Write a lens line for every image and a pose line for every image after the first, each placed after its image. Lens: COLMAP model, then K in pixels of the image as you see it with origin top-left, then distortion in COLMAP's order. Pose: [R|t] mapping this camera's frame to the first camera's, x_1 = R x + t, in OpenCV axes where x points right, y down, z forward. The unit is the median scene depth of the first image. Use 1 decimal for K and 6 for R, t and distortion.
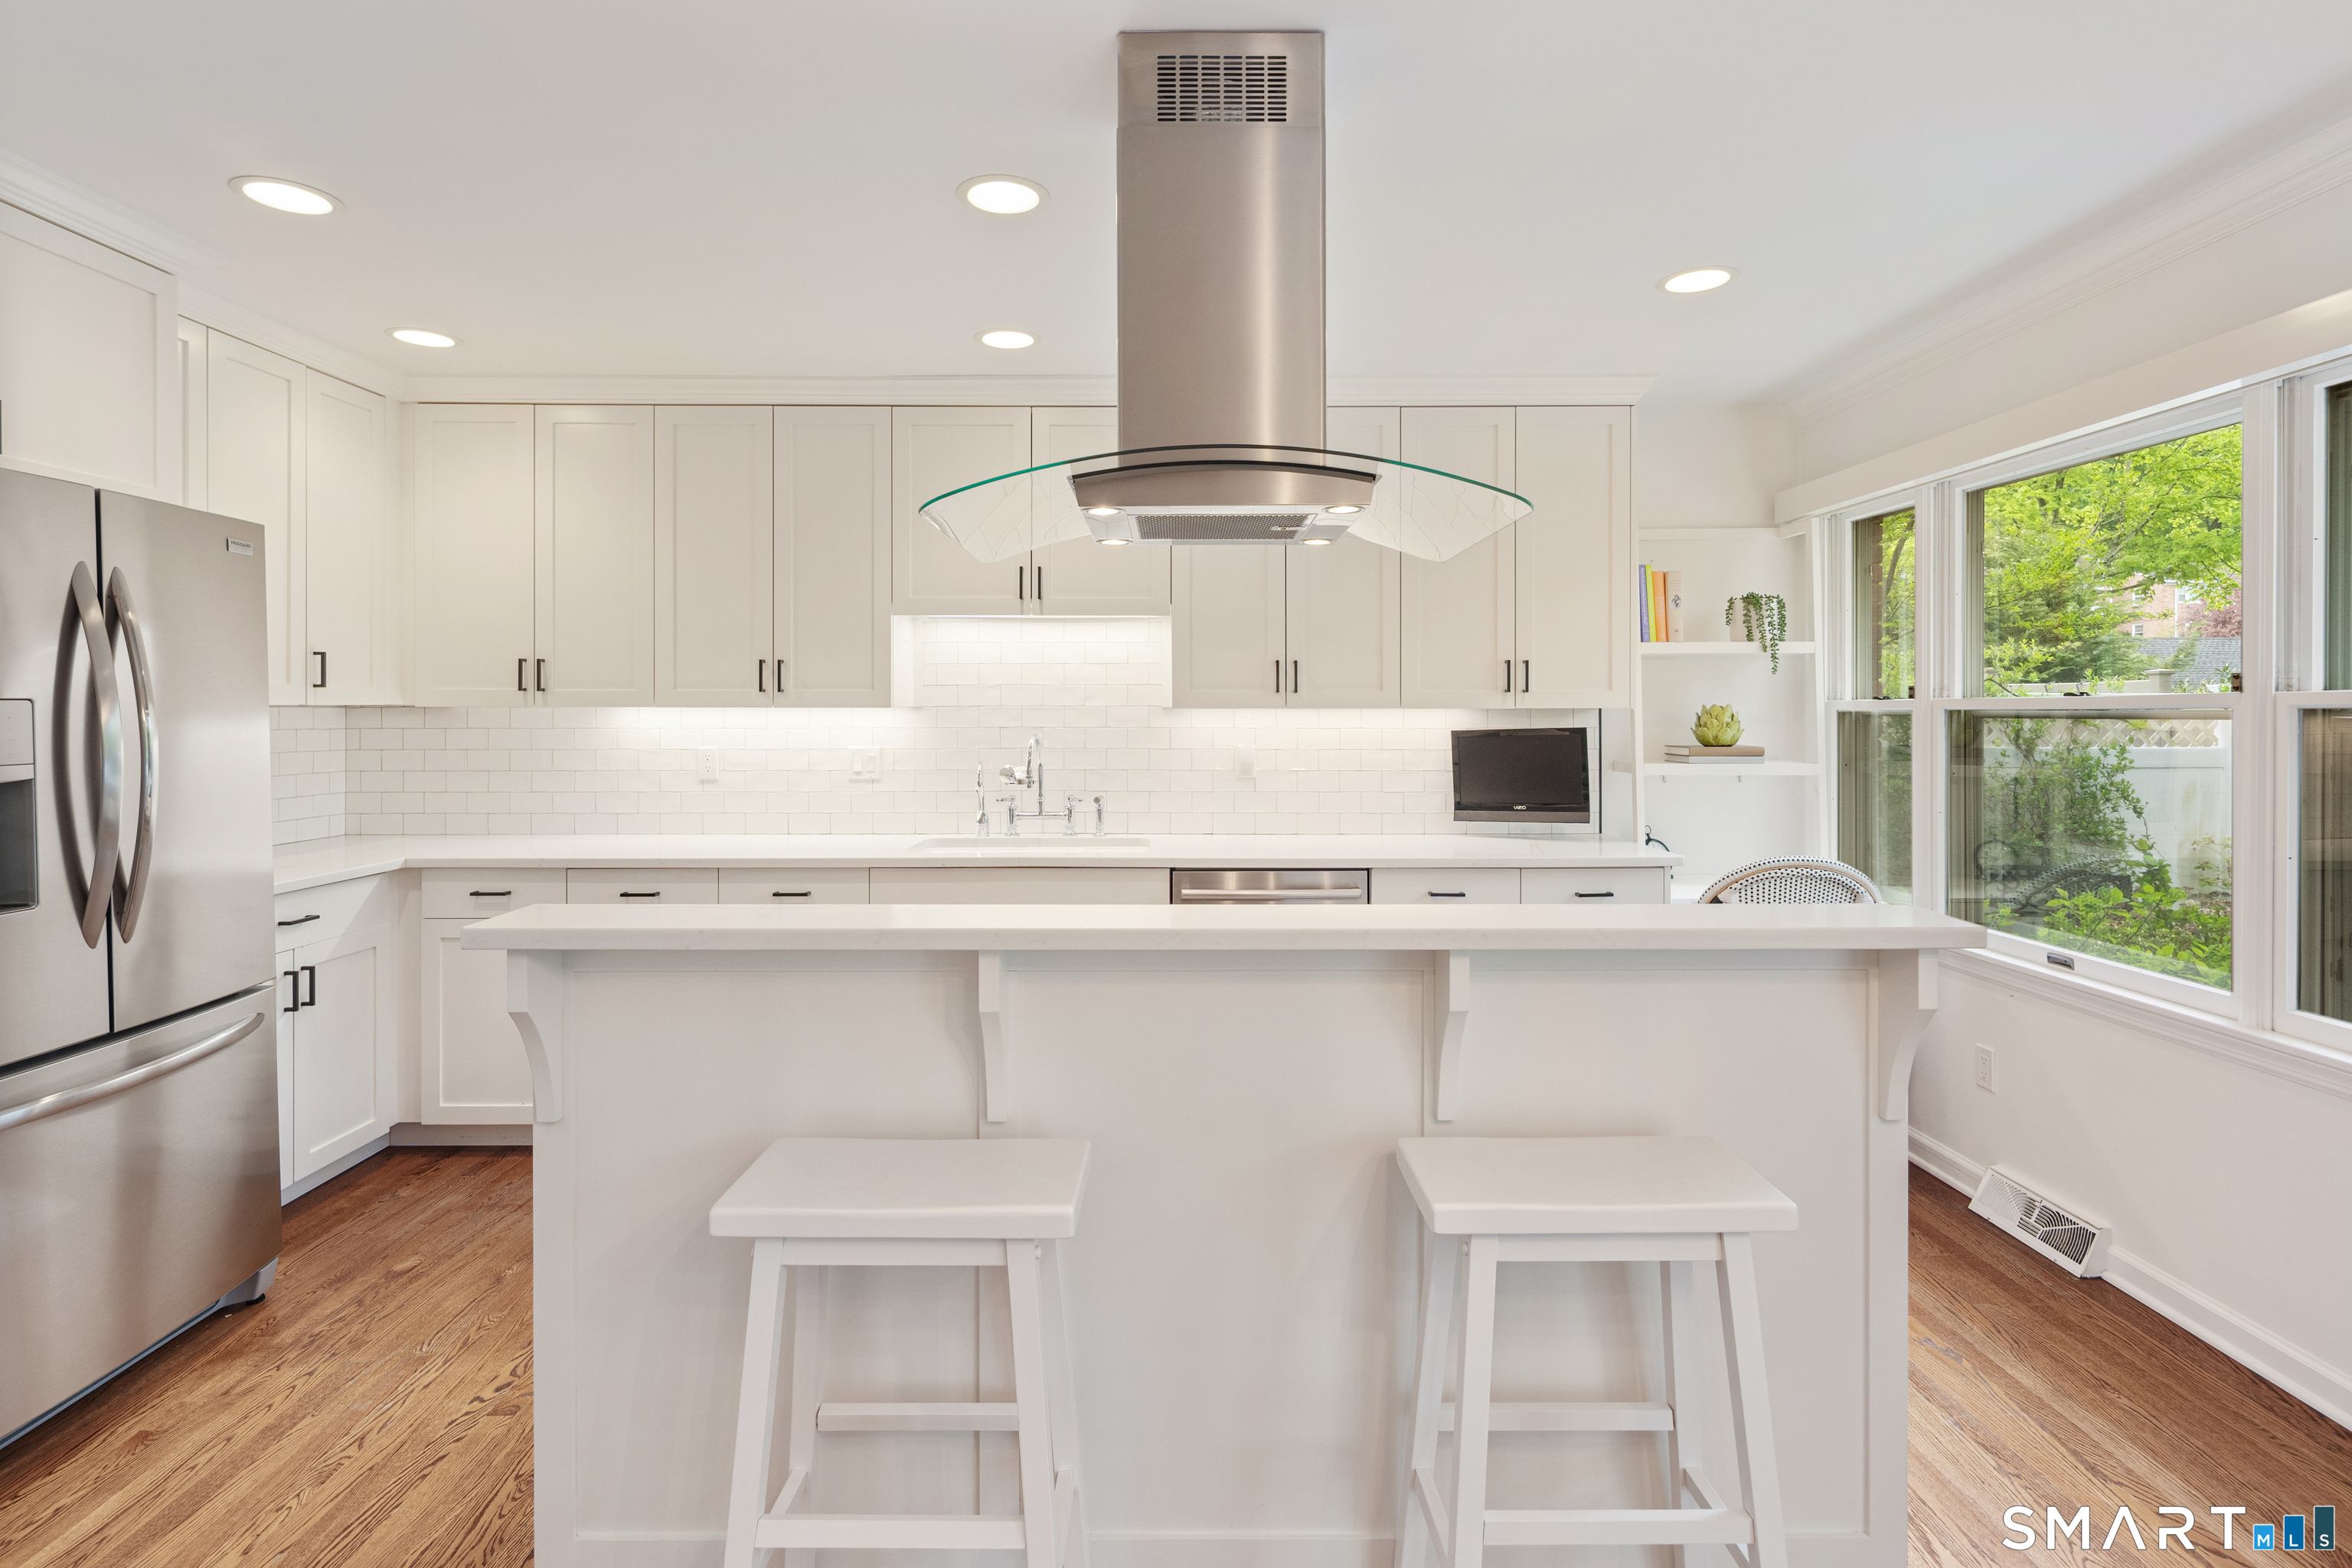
lens RADIAL K [[1166.4, 0, 1183.2], [0, 1166.4, 713.8], [0, 0, 1]] dist [0.002540, -0.003867]
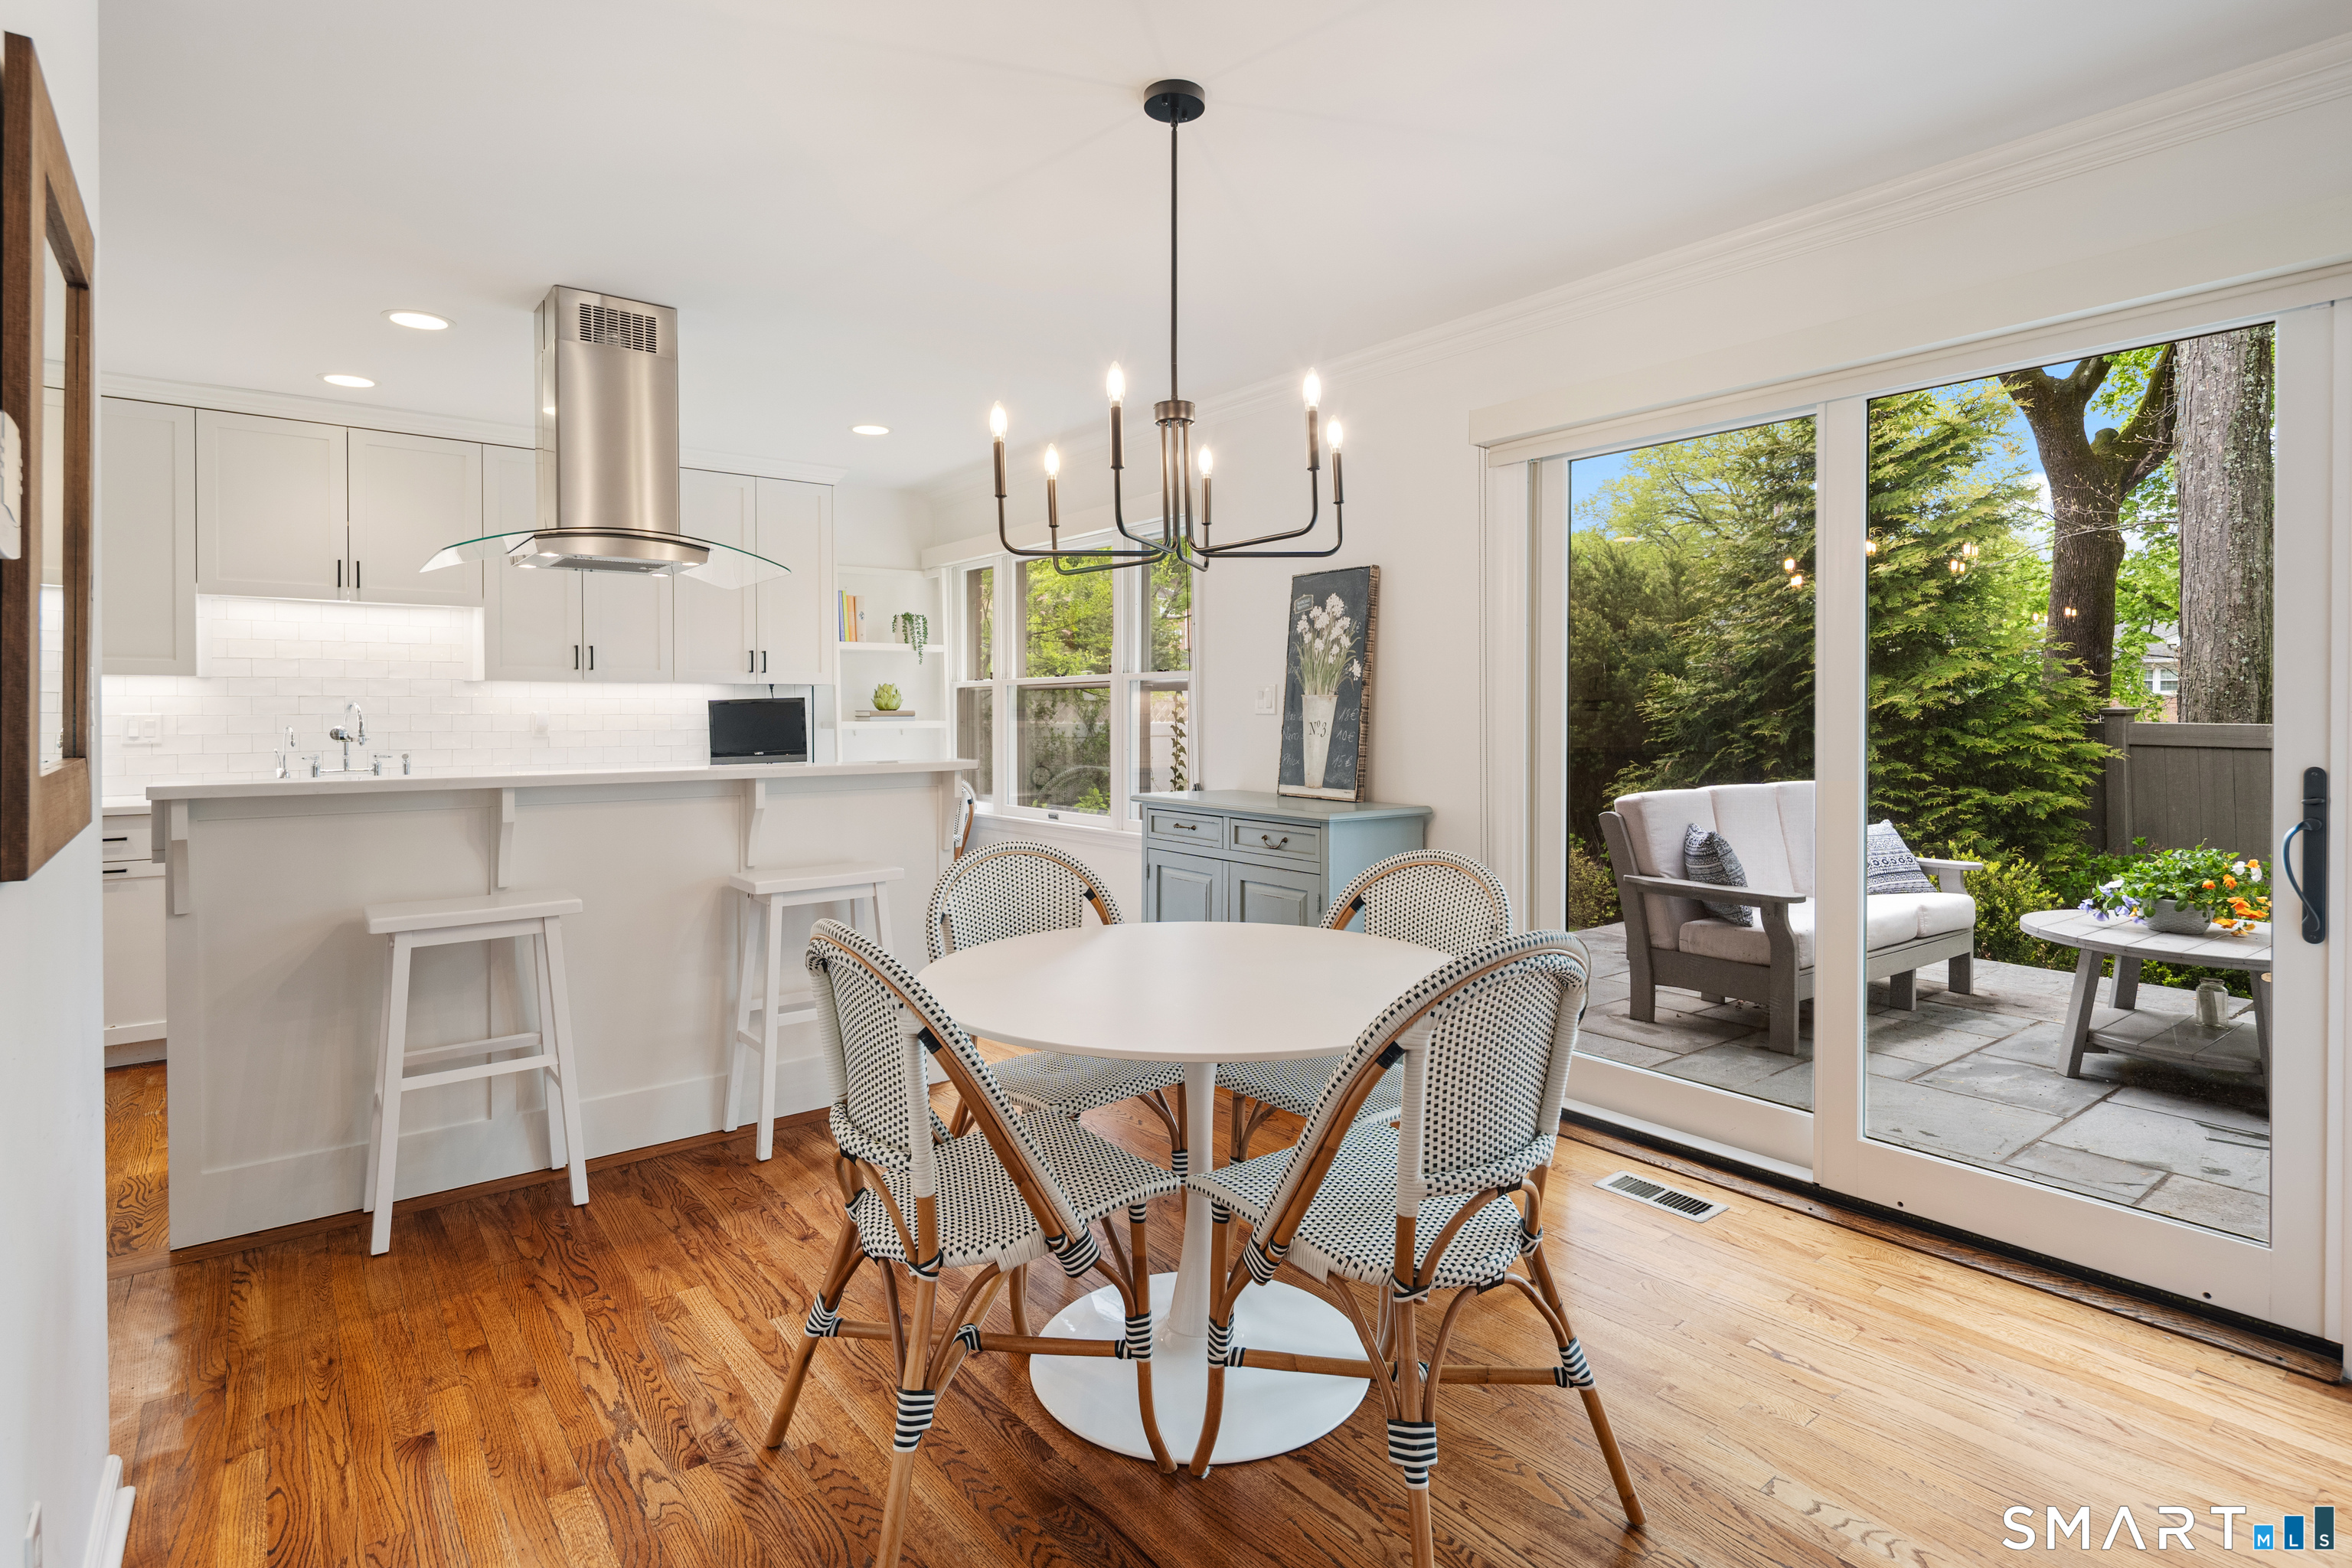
lens RADIAL K [[1166.4, 0, 1183.2], [0, 1166.4, 713.8], [0, 0, 1]] dist [0.002540, -0.003867]
pose [[0.787828, -0.003653, 0.615885, -0.194610], [0.003927, 0.999992, 0.000908, 0.033909], [-0.615883, 0.001704, 0.787836, -0.480713]]
